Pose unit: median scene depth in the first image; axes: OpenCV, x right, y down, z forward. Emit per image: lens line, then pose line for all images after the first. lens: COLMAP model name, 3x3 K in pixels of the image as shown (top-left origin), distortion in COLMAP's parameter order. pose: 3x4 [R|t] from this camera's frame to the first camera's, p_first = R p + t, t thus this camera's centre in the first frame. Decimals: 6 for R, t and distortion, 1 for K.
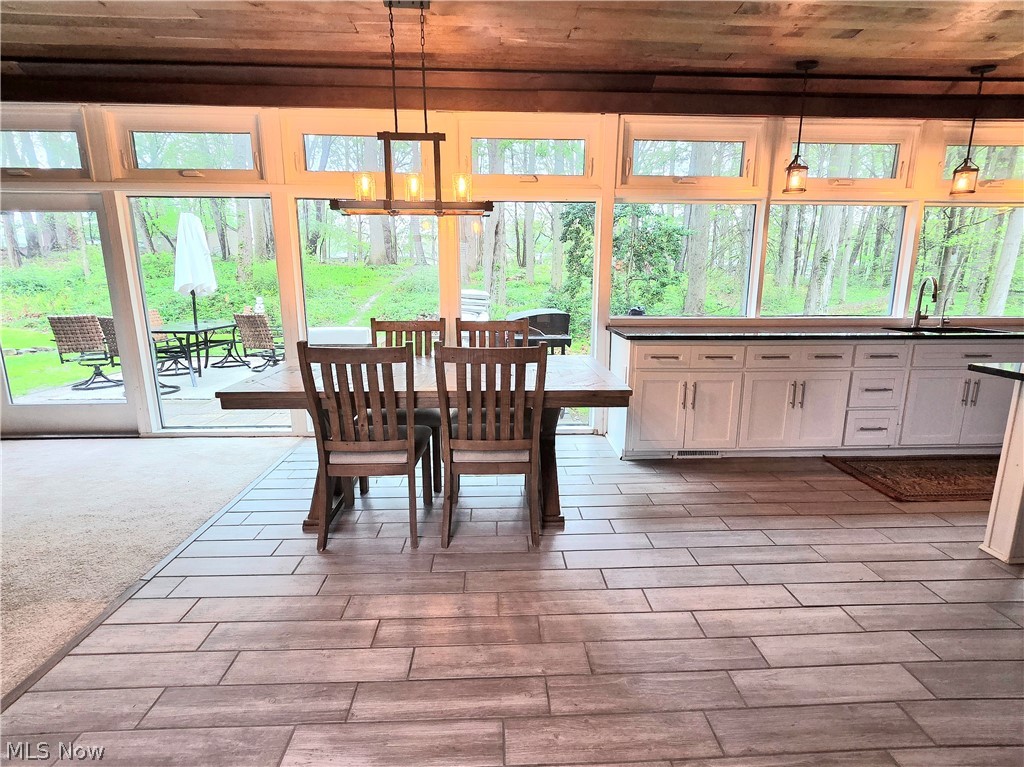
lens RADIAL K [[510.3, 0, 512.0], [0, 510.3, 383.5], [0, 0, 1]] dist [-0.000651, 0.000723]
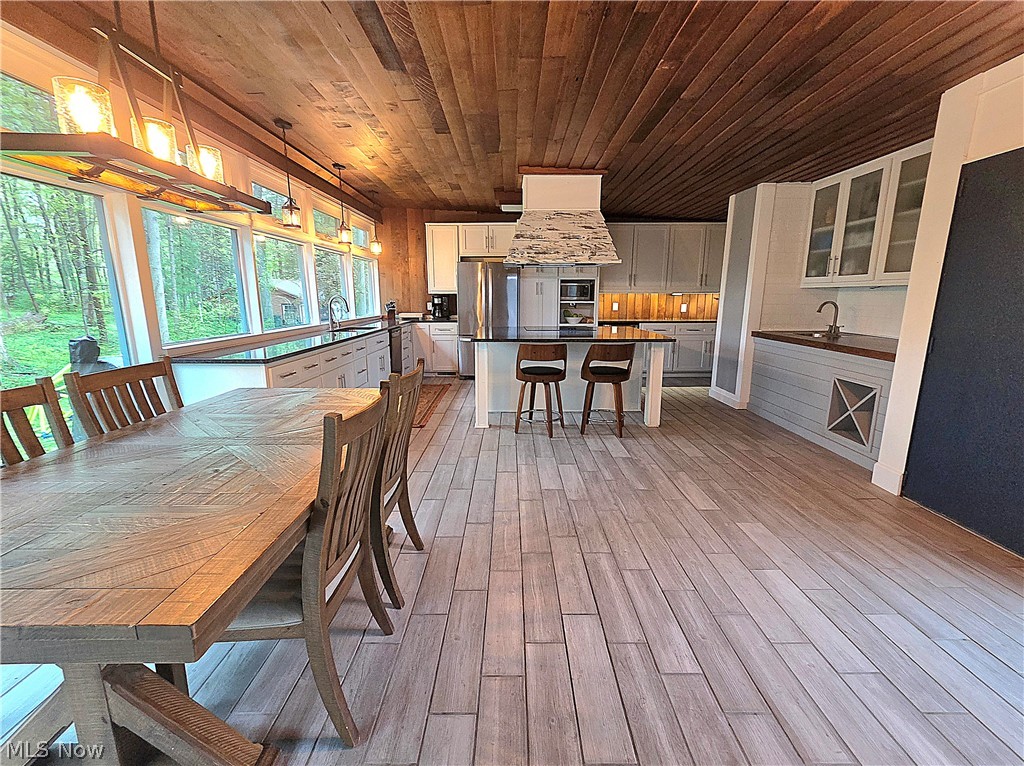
lens RADIAL K [[450.0, 0, 512.0], [0, 450.0, 383.0], [0, 0, 1]] dist [0.001506, 0.000108]
pose [[0.037966, -0.192436, 0.980575, -0.577534], [0.202180, 0.962467, 0.181054, -0.106537], [-0.978612, 0.191379, 0.075447, 0.486966]]
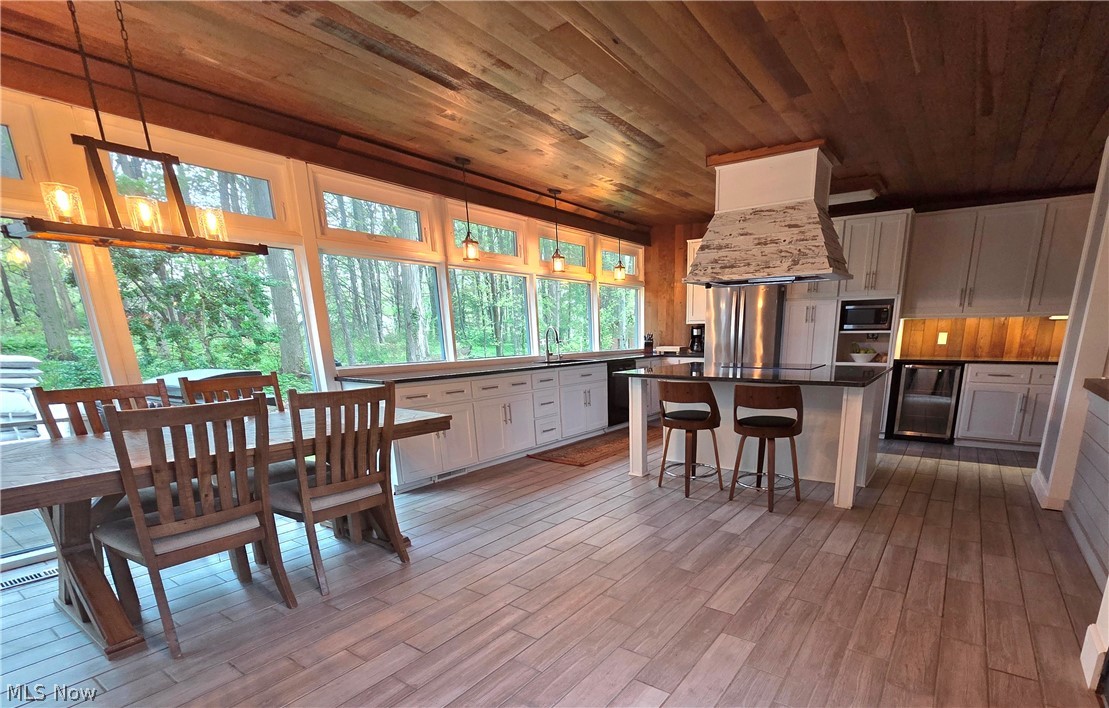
lens RADIAL K [[515.7, 0, 618.0], [0, 515.7, 473.7], [0, 0, 1]] dist [-0.002532, -0.001076]
pose [[0.584775, -0.223975, 0.779663, -0.388277], [0.176805, 0.973212, 0.146966, 0.027824], [-0.791693, 0.051906, 0.608709, -0.070342]]
